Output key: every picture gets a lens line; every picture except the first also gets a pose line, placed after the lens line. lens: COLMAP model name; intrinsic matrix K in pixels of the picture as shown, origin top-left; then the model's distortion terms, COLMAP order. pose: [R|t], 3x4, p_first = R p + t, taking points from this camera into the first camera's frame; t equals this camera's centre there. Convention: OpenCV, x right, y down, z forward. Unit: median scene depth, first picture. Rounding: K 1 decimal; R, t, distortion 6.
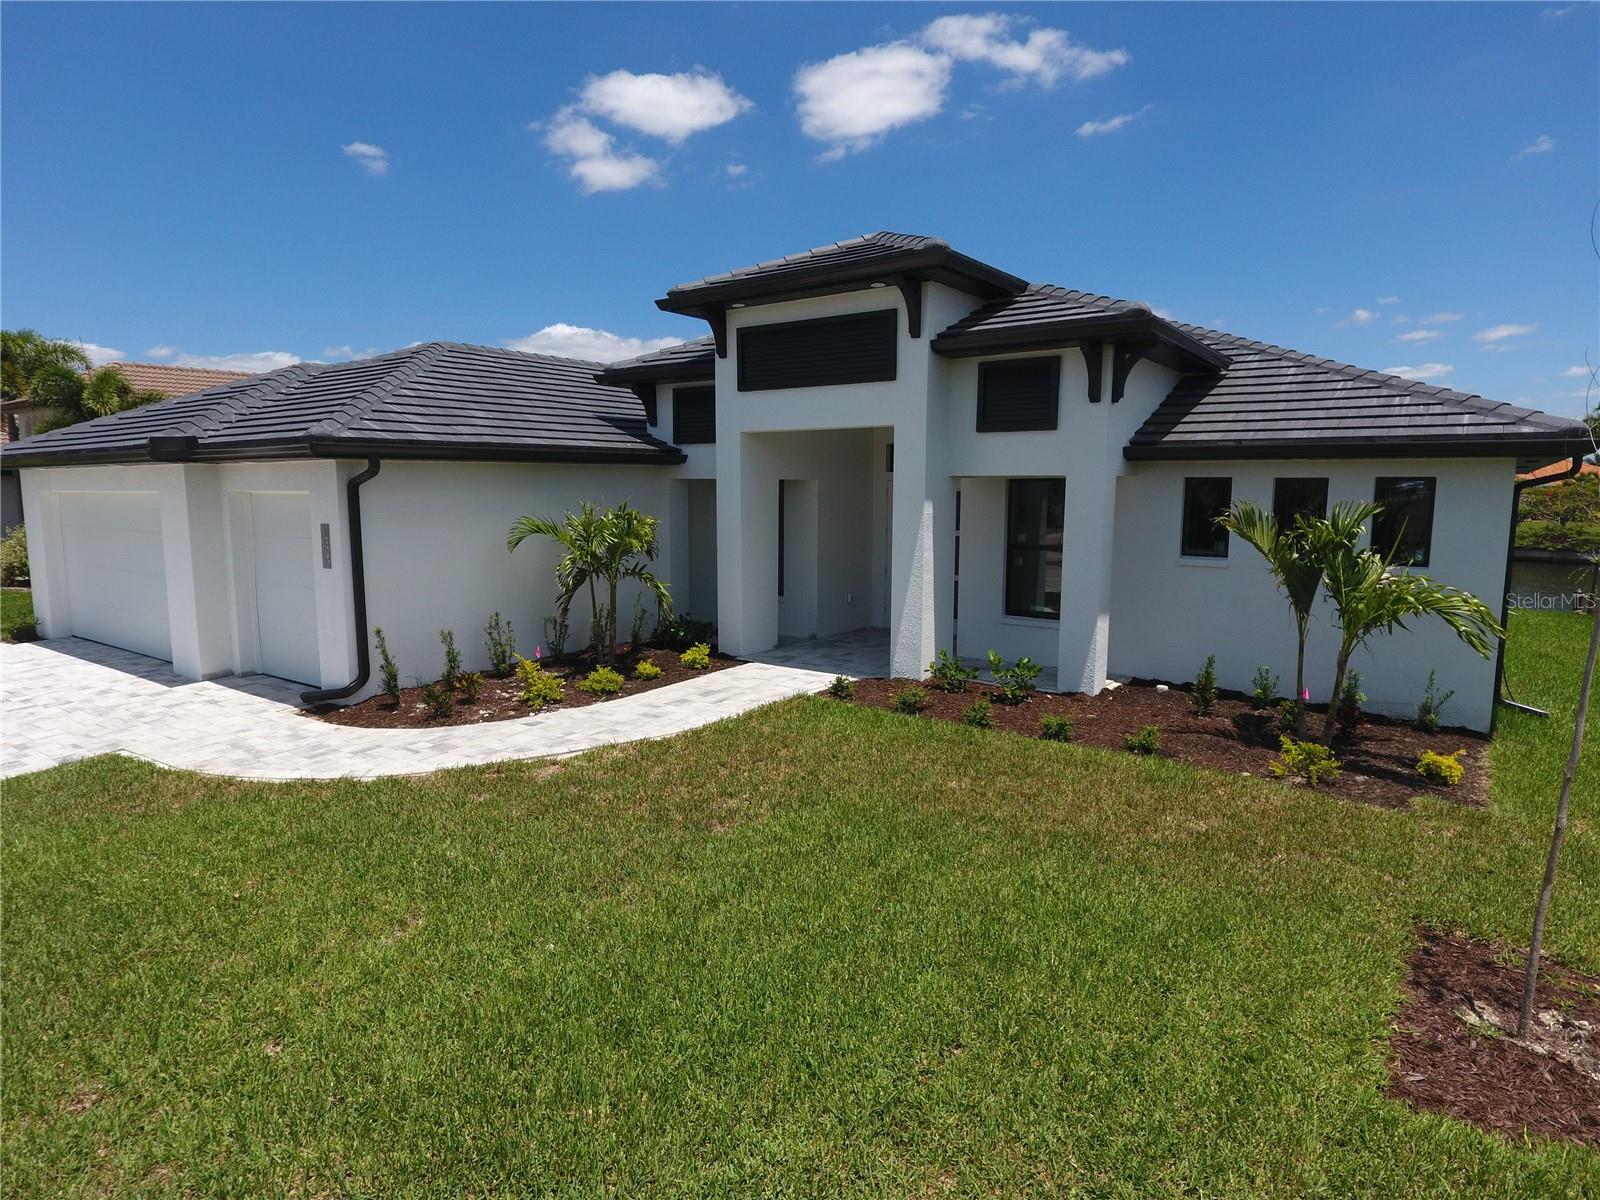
lens RADIAL K [[945.1, 0, 778.4], [0, 945.1, 605.4], [0, 0, 1]] dist [-0.005187, -0.001496]
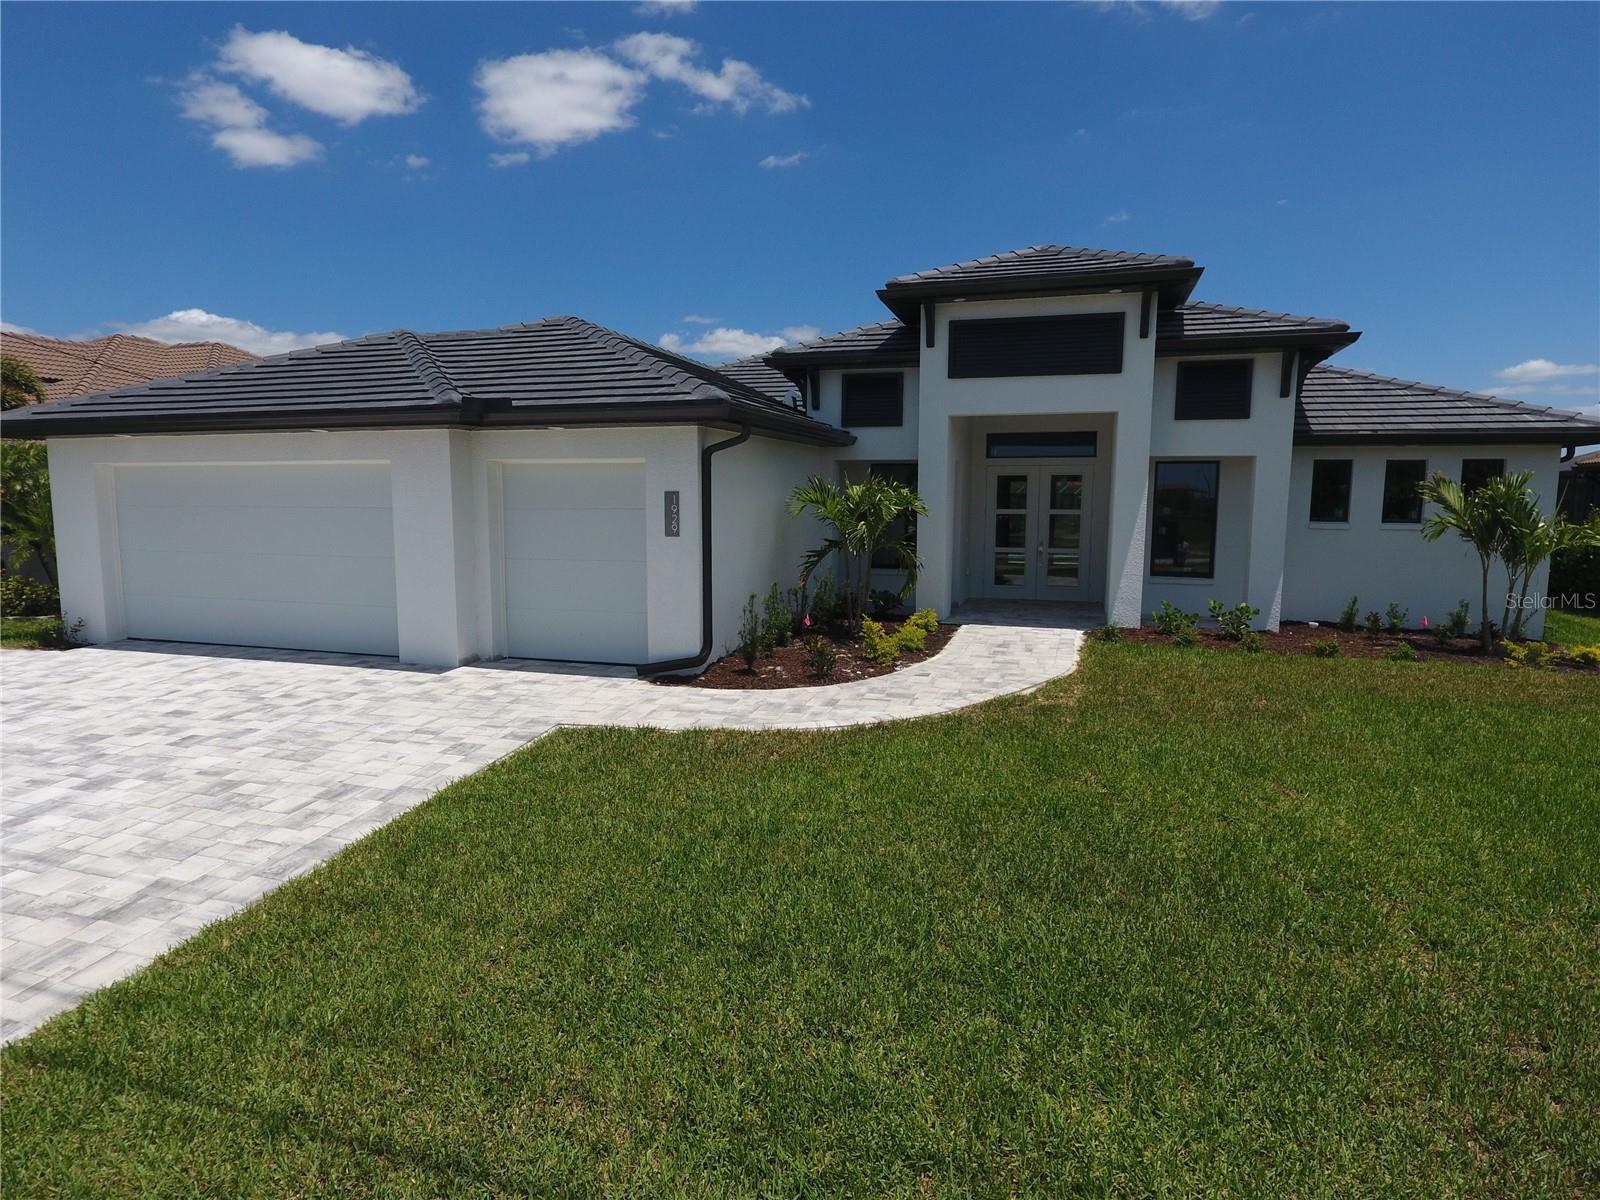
lens RADIAL K [[945.1, 0, 778.4], [0, 945.1, 605.4], [0, 0, 1]] dist [-0.005187, -0.001496]
pose [[0.946171, -0.033246, 0.321956, -0.600091], [0.037291, 0.999284, -0.006403, 0.037501], [-0.321512, 0.018065, 0.946733, 0.028941]]
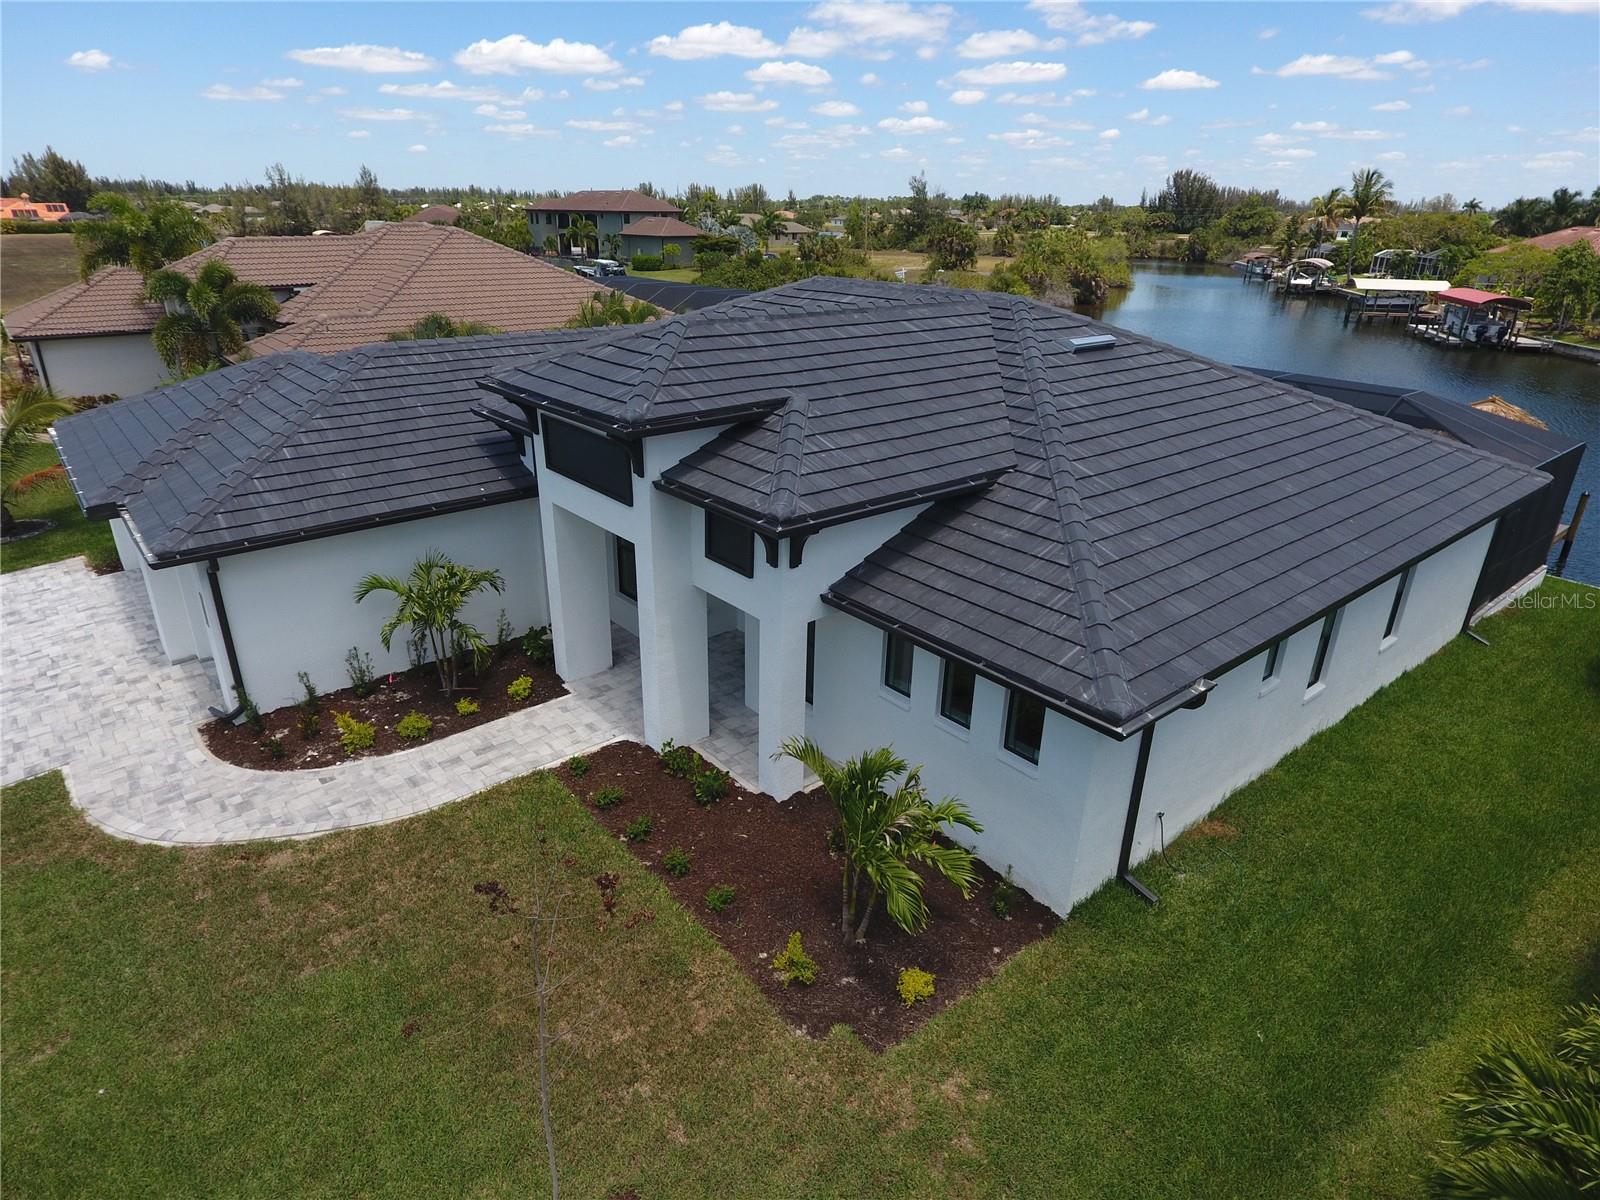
lens RADIAL K [[949.5, 0, 800.0], [0, 949.5, 600.0], [0, 0, 1]] dist [0.000202, -0.050190]
pose [[0.976134, 0.101312, -0.192088, 0.485189], [-0.047980, 0.963266, 0.264229, -0.393822], [0.211802, -0.248707, 0.945138, -0.031137]]
